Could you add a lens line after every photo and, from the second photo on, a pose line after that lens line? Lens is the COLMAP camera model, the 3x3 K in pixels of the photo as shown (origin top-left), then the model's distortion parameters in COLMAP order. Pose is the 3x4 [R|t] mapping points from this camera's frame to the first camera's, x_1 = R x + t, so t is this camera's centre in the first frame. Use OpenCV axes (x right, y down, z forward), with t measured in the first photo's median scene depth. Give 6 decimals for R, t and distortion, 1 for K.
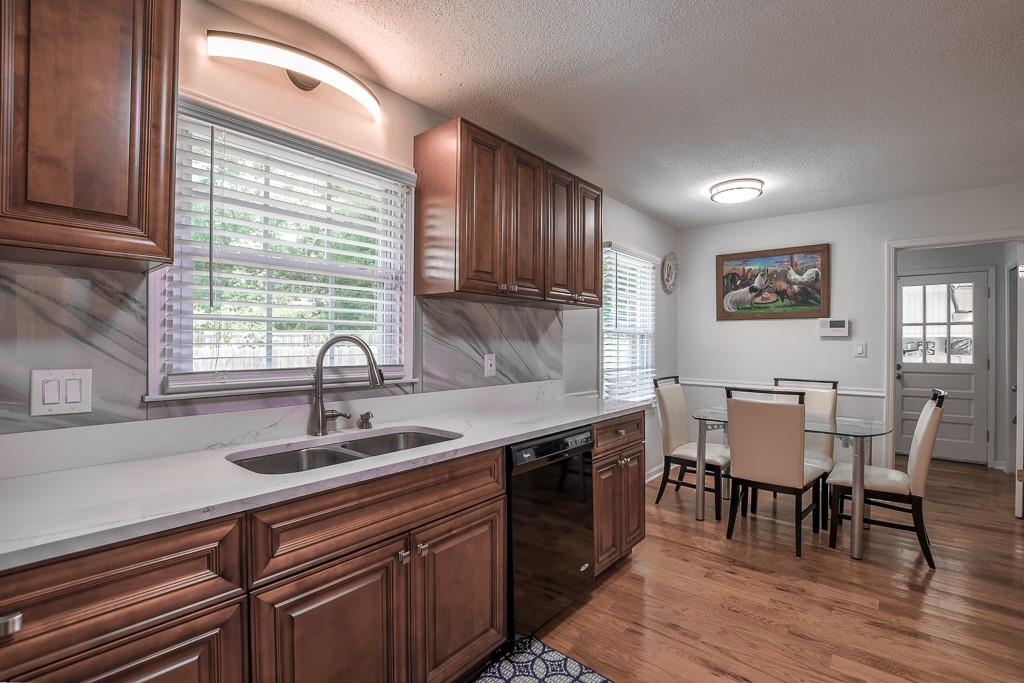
lens RADIAL K [[459.2, 0, 512.9], [0, 459.2, 343.7], [0, 0, 1]] dist [-0.034978, 0.004620]
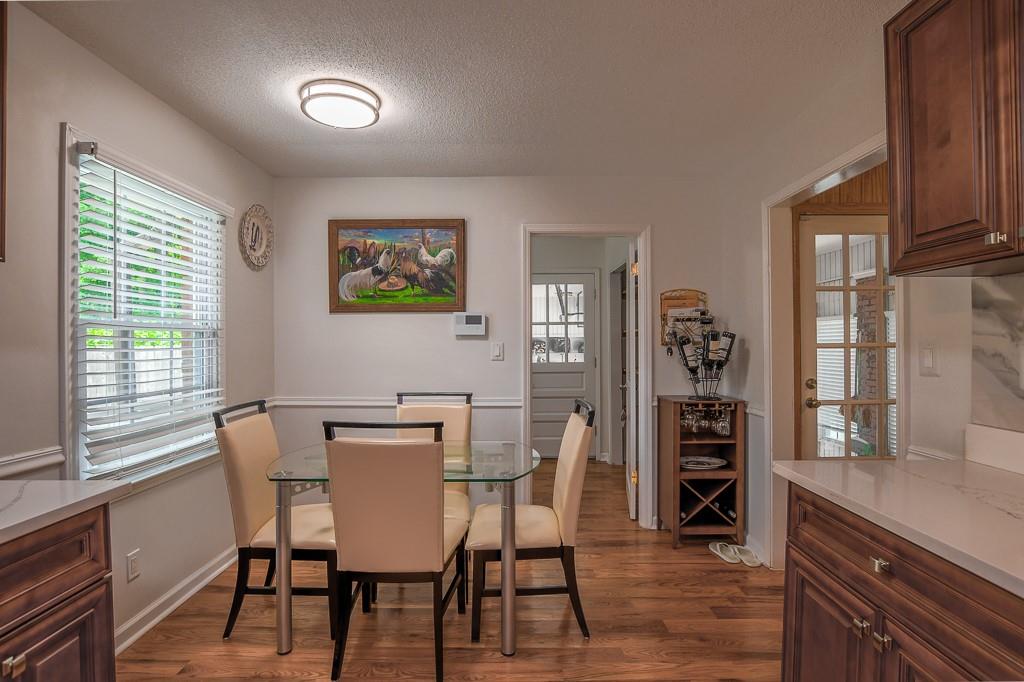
lens RADIAL K [[492.3, 0, 517.5], [0, 492.3, 343.3], [0, 0, 1]] dist [-0.028170, 0.000555]
pose [[0.753045, -0.007384, 0.657927, 0.291305], [0.009988, 0.999950, -0.000208, -0.001559], [-0.657893, 0.006728, 0.753082, 0.420285]]
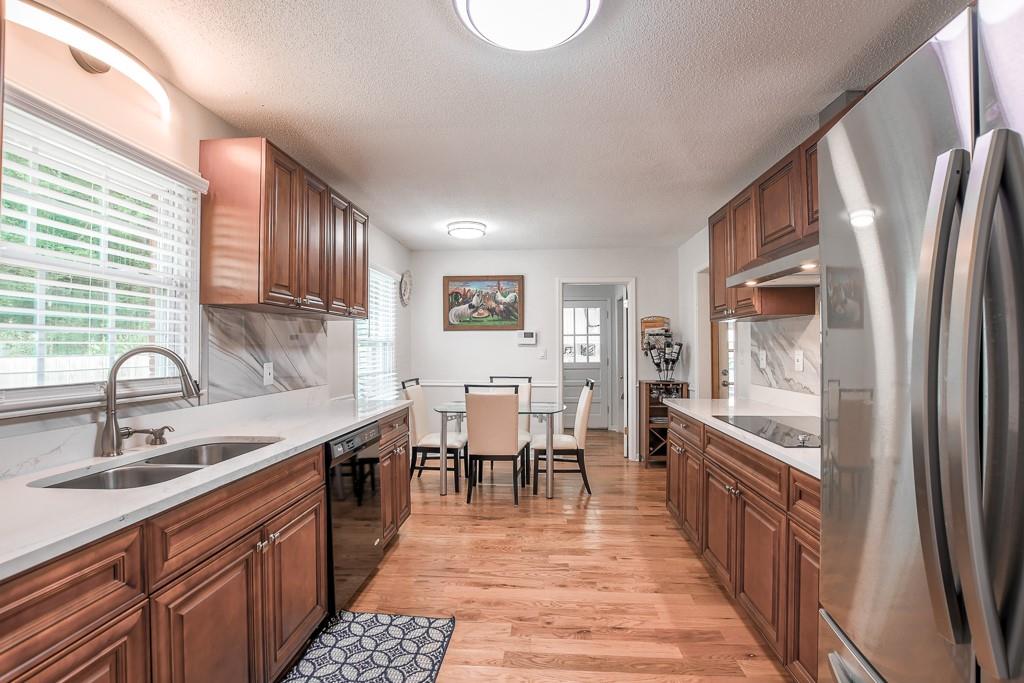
lens RADIAL K [[459.2, 0, 511.2], [0, 459.2, 344.9], [0, 0, 1]] dist [-0.034978, 0.004620]
pose [[0.808595, -0.002082, 0.588362, -0.201771], [0.008155, 0.999937, -0.007669, -0.005132], [-0.588310, 0.010999, 0.808561, -0.128455]]
